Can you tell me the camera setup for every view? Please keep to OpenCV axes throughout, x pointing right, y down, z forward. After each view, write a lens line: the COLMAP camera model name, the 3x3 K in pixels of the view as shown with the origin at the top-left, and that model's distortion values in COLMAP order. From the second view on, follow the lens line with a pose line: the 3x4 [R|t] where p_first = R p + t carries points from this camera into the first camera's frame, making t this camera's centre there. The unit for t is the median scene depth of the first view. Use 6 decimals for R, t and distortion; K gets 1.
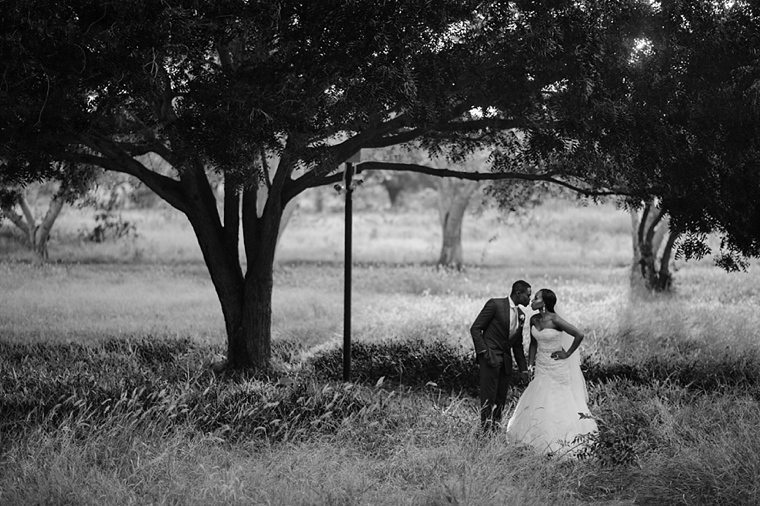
lens RADIAL K [[1599.6, 0, 380.0], [0, 1599.6, 253.0], [0, 0, 1]] dist [0.004837, 0.090247]
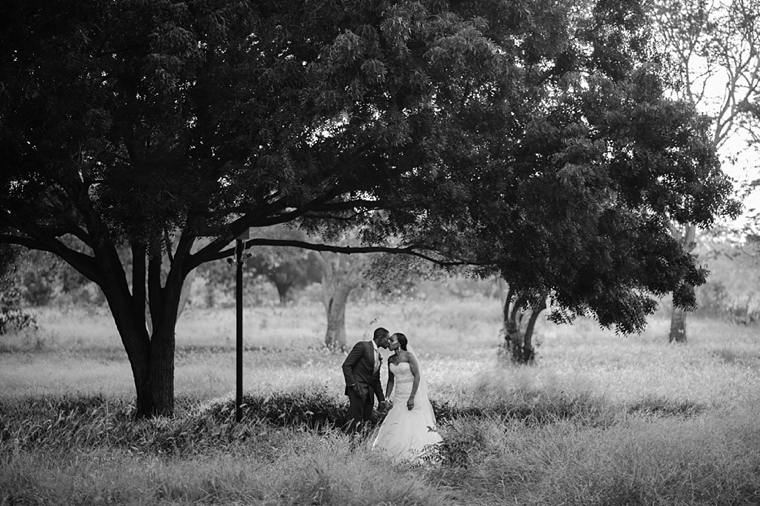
lens RADIAL K [[1599.6, 0, 380.0], [0, 1599.6, 253.0], [0, 0, 1]] dist [0.004837, 0.090247]
pose [[0.997570, -0.012261, 0.068578, 0.002254], [0.016632, 0.997840, -0.063545, 0.022997], [-0.067651, 0.064531, 0.995620, -0.136834]]
